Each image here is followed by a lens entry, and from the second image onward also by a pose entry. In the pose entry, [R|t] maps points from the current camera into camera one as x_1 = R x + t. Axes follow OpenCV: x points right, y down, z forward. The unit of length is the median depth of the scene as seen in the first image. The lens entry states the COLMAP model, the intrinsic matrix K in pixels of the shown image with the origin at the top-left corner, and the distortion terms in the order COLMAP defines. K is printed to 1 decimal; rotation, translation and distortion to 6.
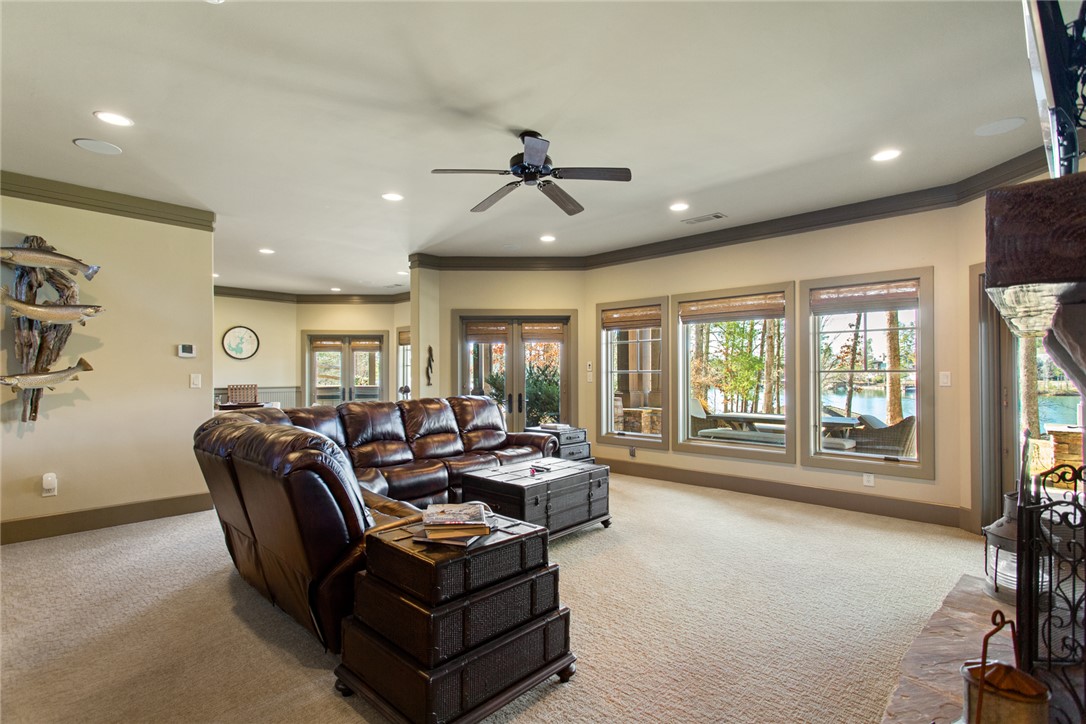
lens RADIAL K [[520.1, 0, 543.0], [0, 520.1, 362.0], [0, 0, 1]] dist [-0.000645, 0.000002]
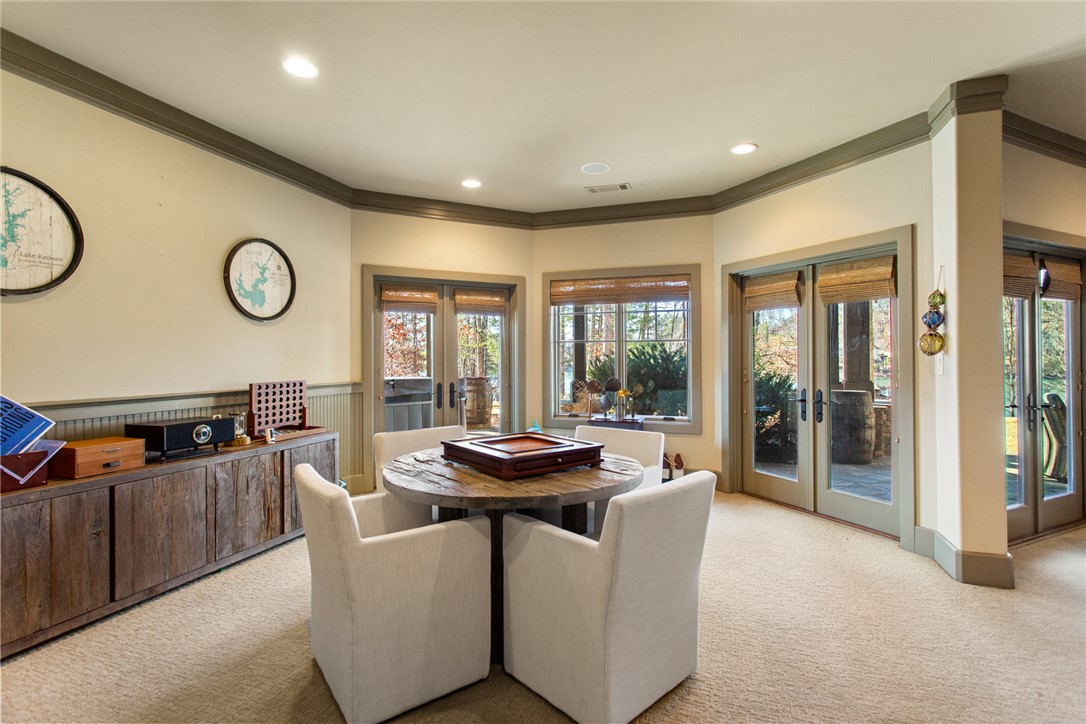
lens RADIAL K [[531.4, 0, 543.0], [0, 531.4, 362.0], [0, 0, 1]] dist [0.091945, -0.000003]
pose [[0.912489, -0.004609, 0.409076, -0.500092], [-0.007822, 0.999557, 0.028711, 0.012652], [-0.409027, -0.029398, 0.912049, 0.462878]]
